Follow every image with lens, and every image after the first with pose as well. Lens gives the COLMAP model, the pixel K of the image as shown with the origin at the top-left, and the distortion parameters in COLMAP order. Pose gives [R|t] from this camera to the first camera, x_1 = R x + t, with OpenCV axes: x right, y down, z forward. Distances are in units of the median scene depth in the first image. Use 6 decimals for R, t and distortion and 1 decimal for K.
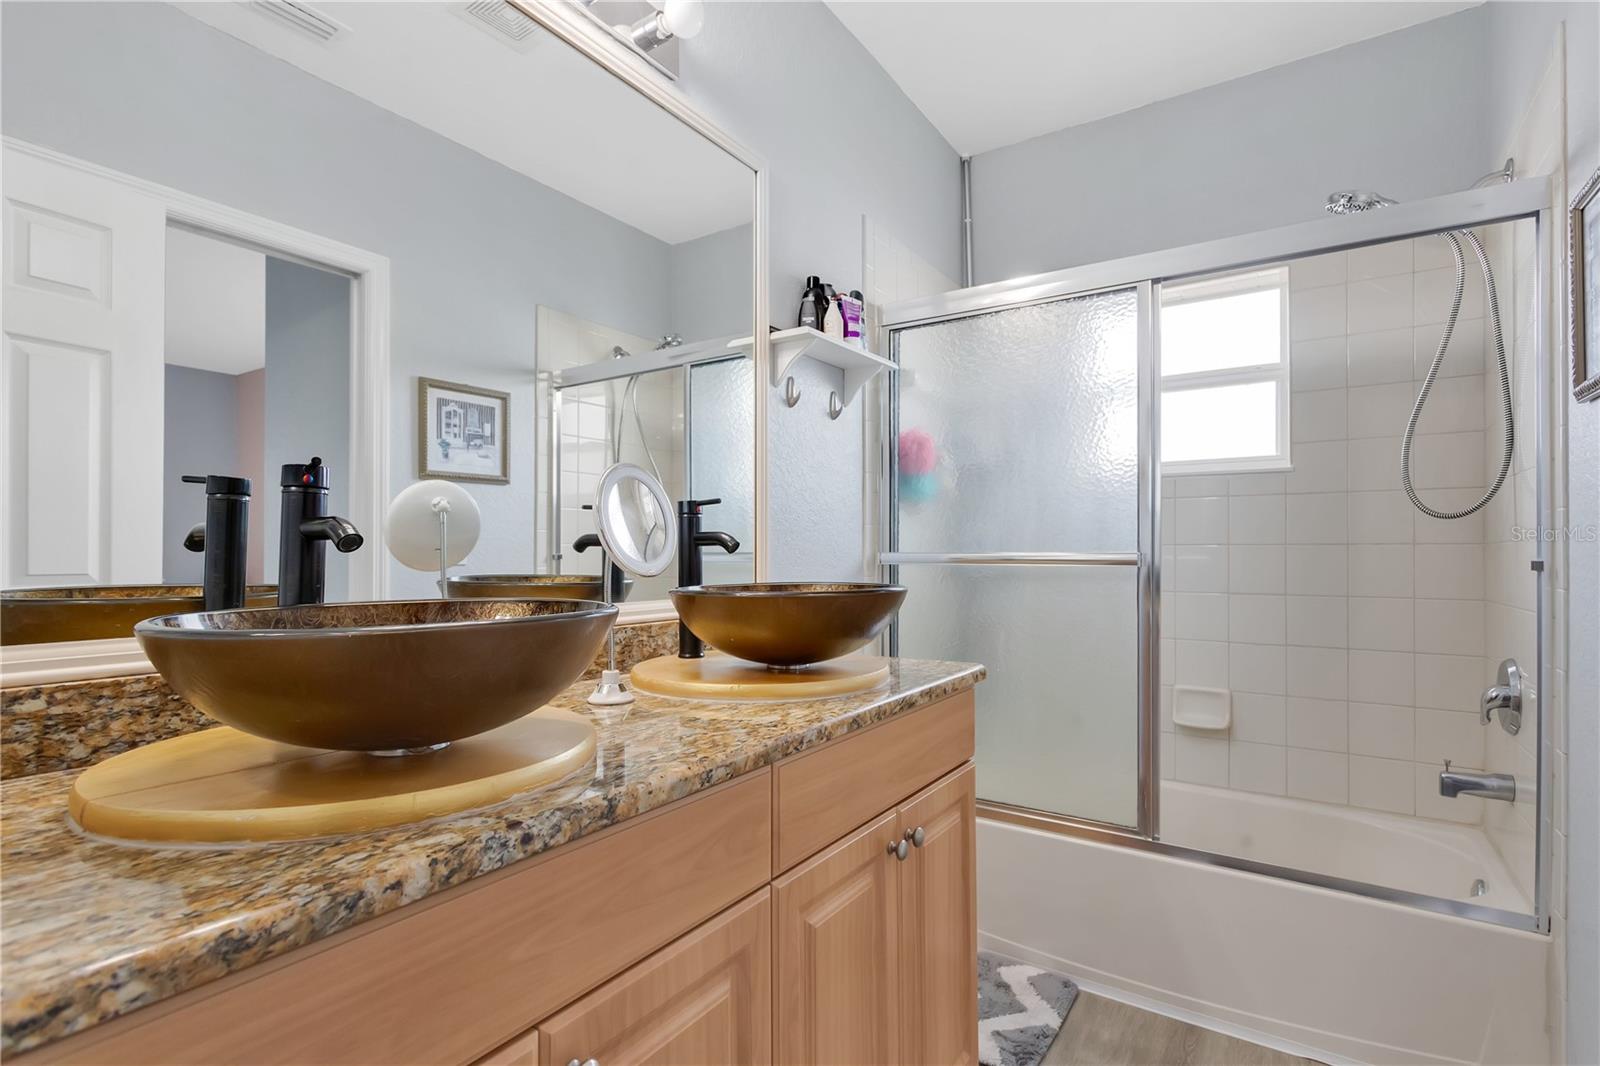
lens RADIAL K [[774.1, 0, 792.8], [0, 774.1, 540.2], [0, 0, 1]] dist [0.005501, 0.000374]
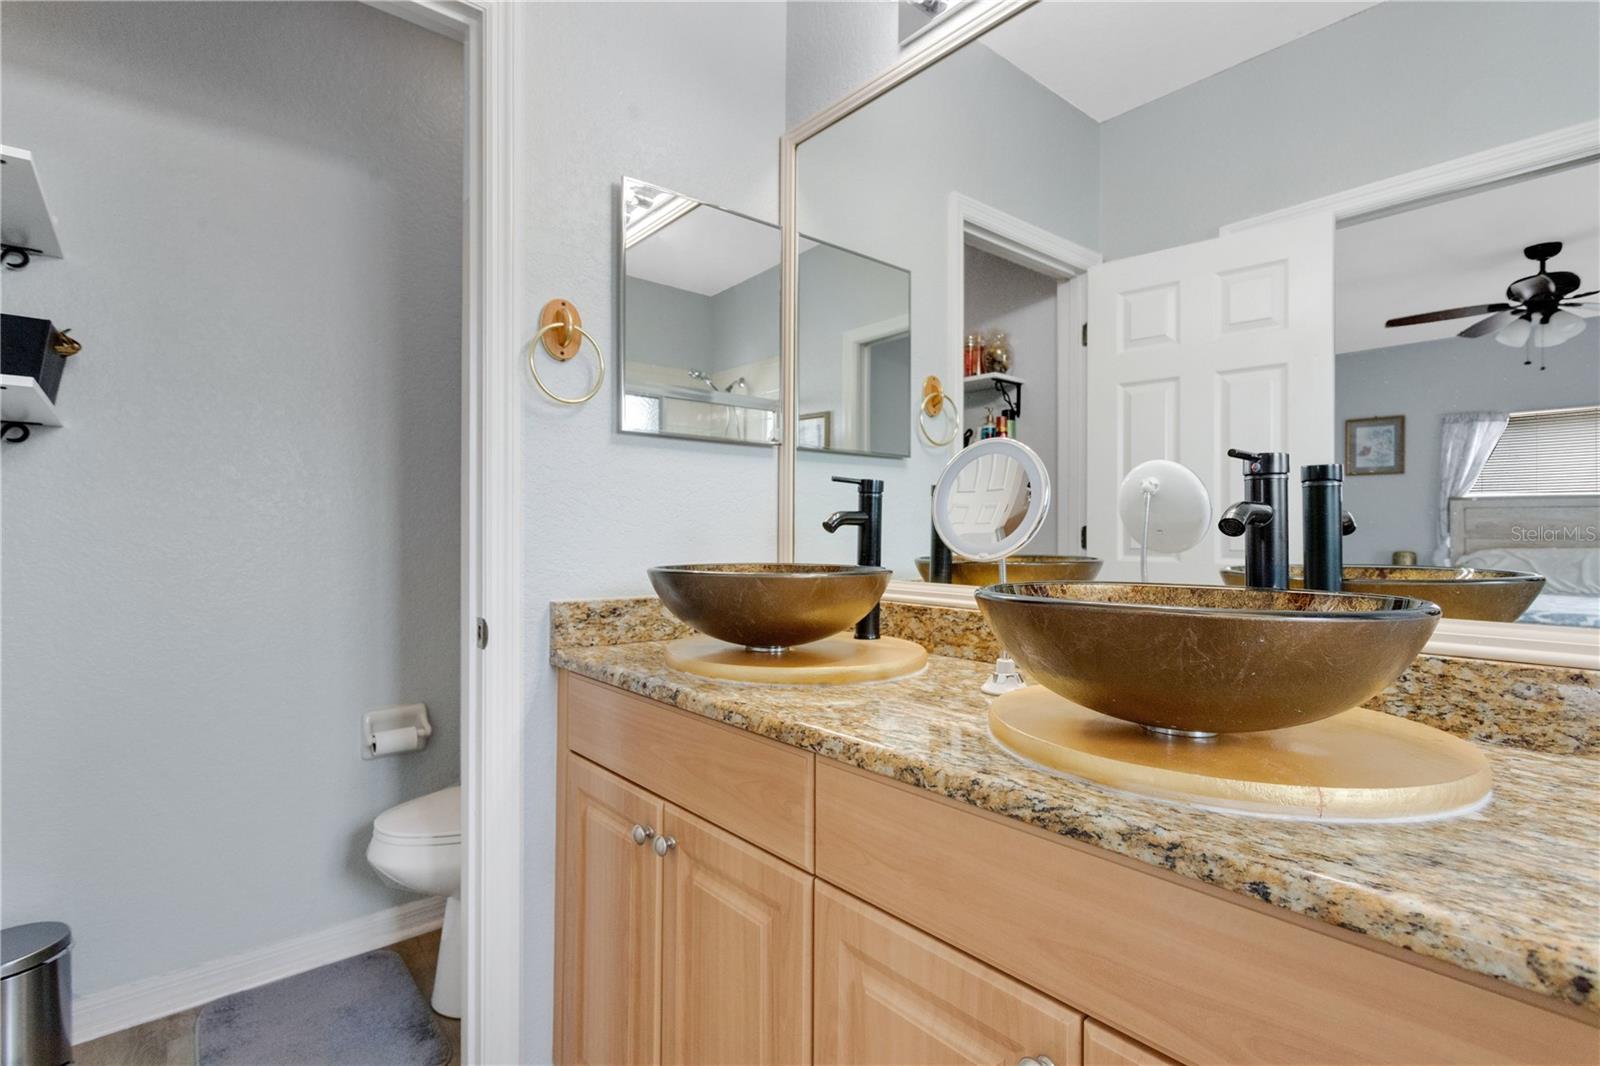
lens RADIAL K [[774.1, 0, 792.5], [0, 774.1, 532.0], [0, 0, 1]] dist [0.005501, 0.000374]
pose [[-0.274995, -0.002428, -0.961443, 0.928177], [0.007213, 0.999963, -0.004588, 0.017701], [0.961419, -0.008196, -0.274967, 1.274140]]
